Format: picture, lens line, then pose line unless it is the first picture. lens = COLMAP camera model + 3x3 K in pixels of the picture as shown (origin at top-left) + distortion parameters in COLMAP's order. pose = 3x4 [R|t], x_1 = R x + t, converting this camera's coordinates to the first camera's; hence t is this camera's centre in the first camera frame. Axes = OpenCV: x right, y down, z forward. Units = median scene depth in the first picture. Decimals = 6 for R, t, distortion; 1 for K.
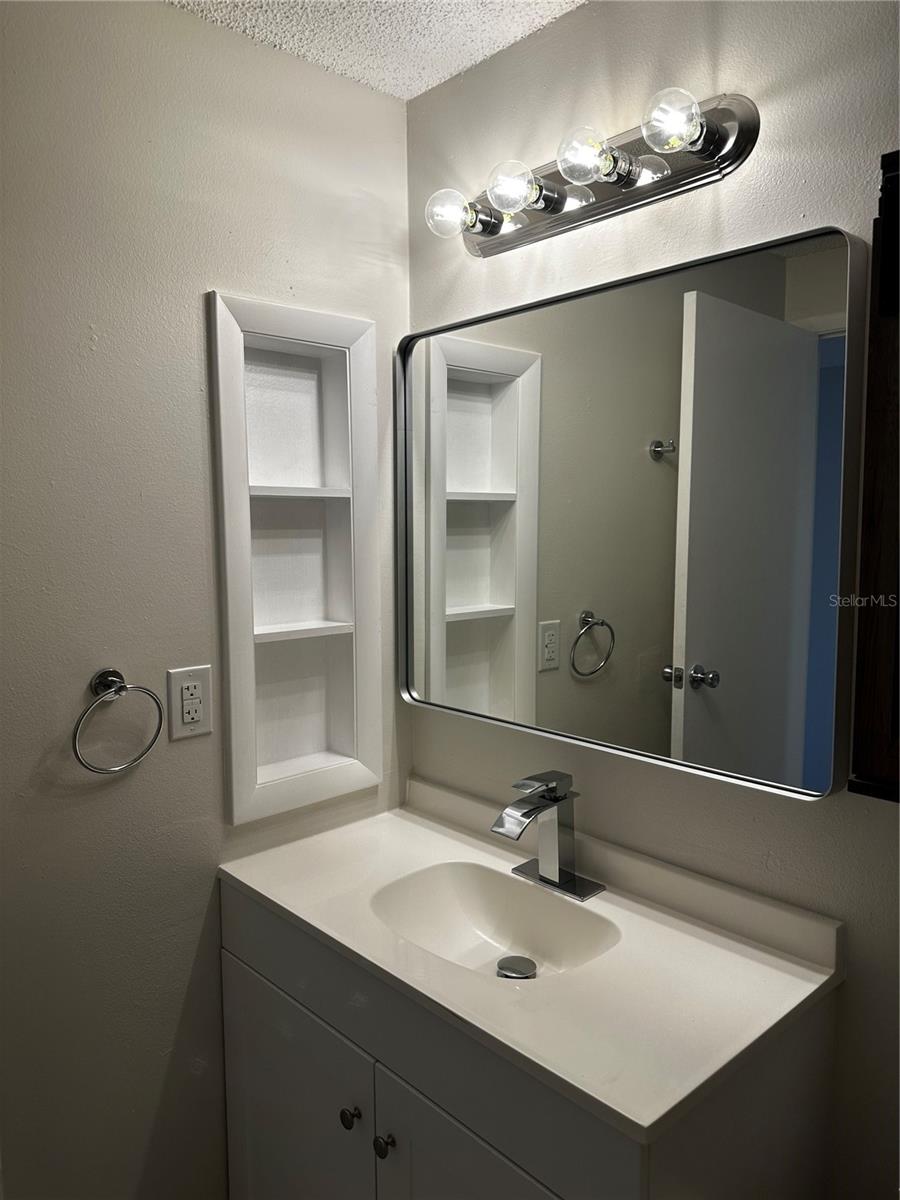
lens RADIAL K [[841.0, 0, 450.0], [0, 841.0, 600.0], [0, 0, 1]] dist [-0.008135, -0.005116]
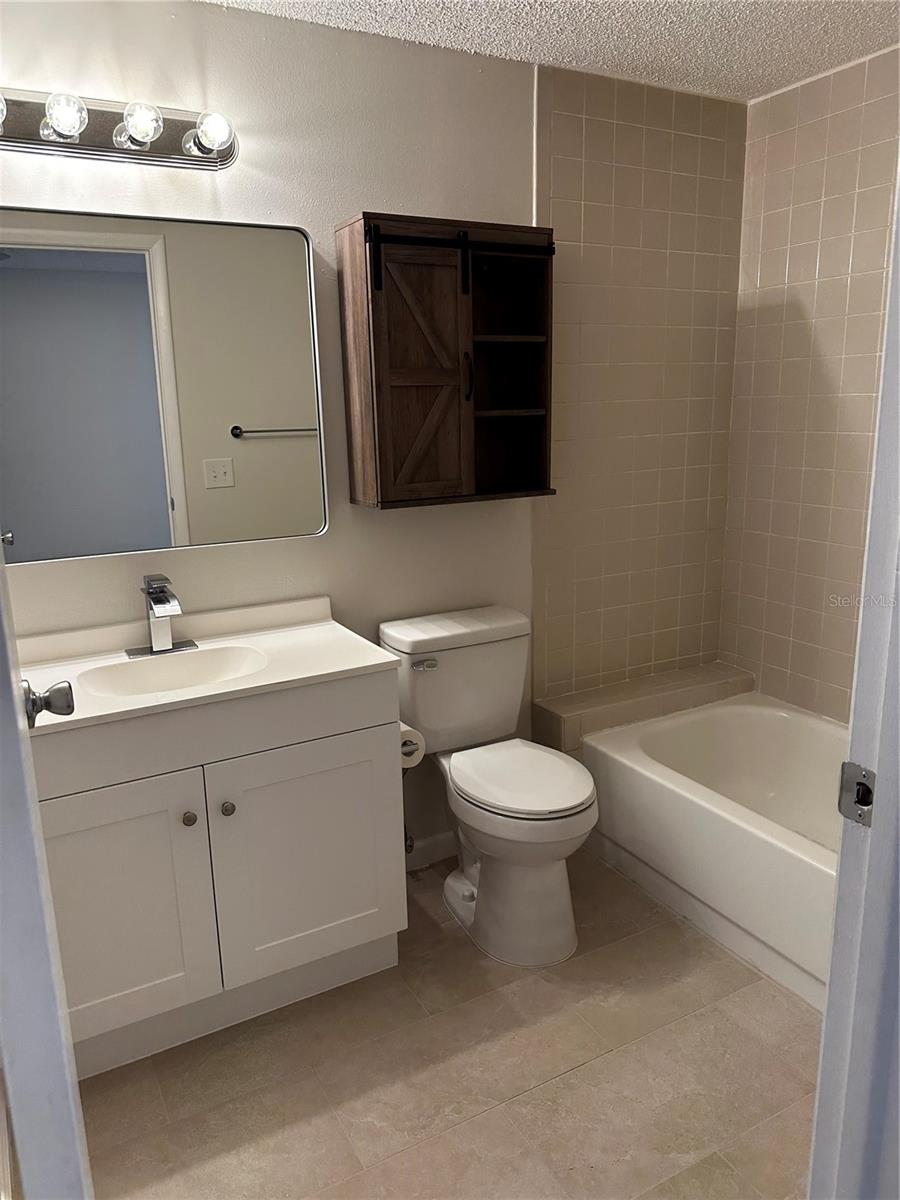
lens RADIAL K [[841.0, 0, 450.0], [0, 841.0, 600.0], [0, 0, 1]] dist [-0.008135, -0.005116]
pose [[0.240861, -0.223724, 0.944422, -1.197132], [0.107763, 0.973218, 0.203062, 0.020433], [-0.964558, 0.052864, 0.258519, 0.181913]]
